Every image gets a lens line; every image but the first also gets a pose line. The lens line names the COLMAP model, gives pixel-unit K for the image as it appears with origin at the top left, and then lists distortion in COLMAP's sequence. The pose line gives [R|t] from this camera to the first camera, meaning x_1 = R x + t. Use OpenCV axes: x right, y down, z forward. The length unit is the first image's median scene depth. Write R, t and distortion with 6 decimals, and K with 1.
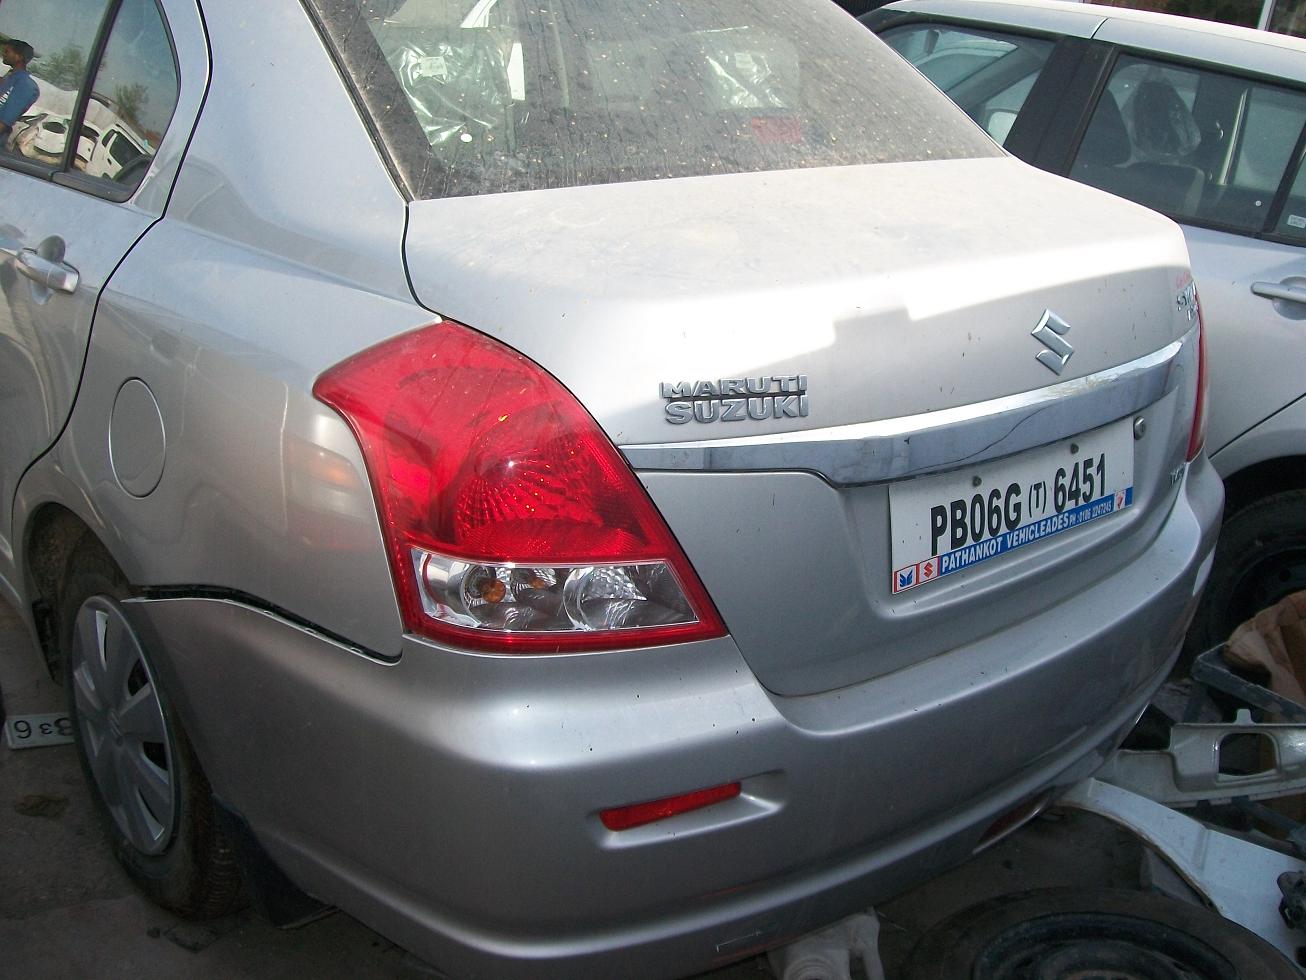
lens RADIAL K [[1387.3, 0, 653.0], [0, 1387.3, 486.2], [0, 0, 1]] dist [-0.141875, 0.000000]
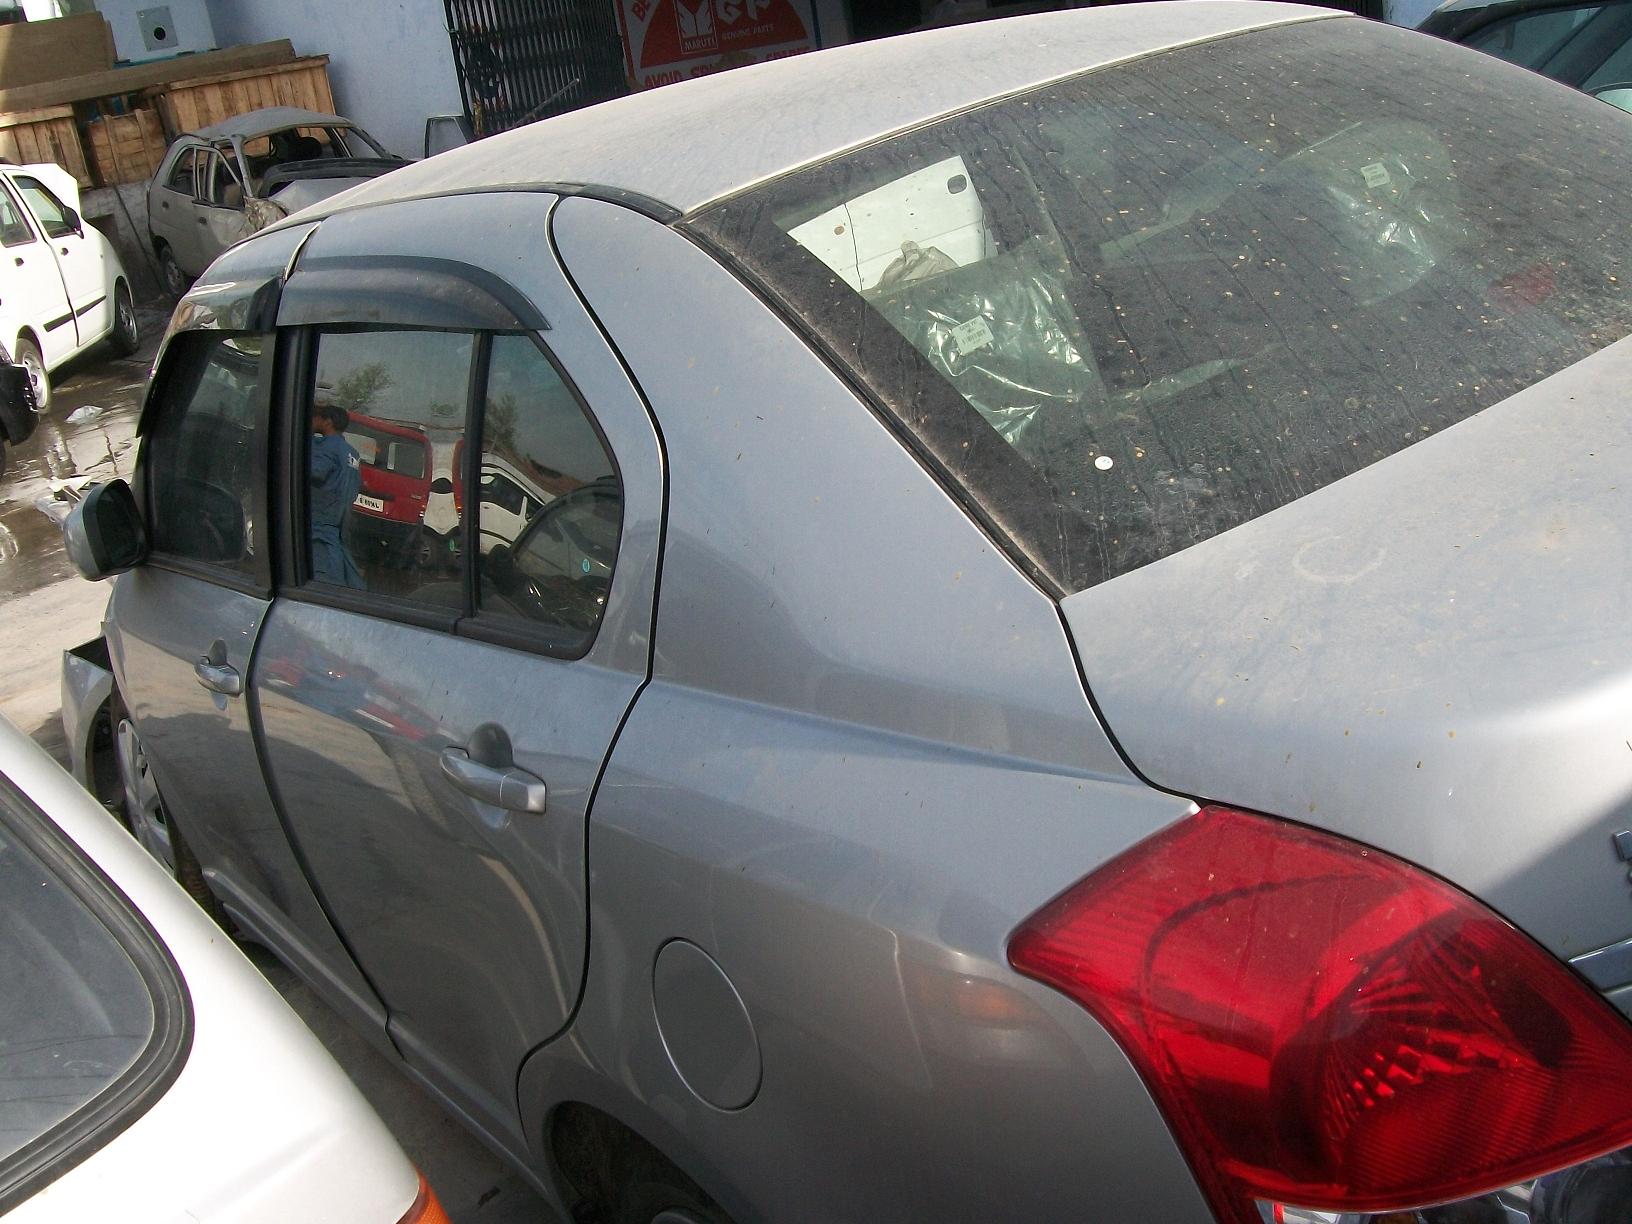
lens RADIAL K [[1733.6, 0, 819.9], [0, 1733.6, 616.3], [0, 0, 1]] dist [-0.141875, 0.000000]
pose [[0.950412, -0.252069, -0.182147, -0.134137], [0.245670, 0.967661, -0.057261, -0.174128], [0.190690, 0.009673, 0.981603, 0.206596]]
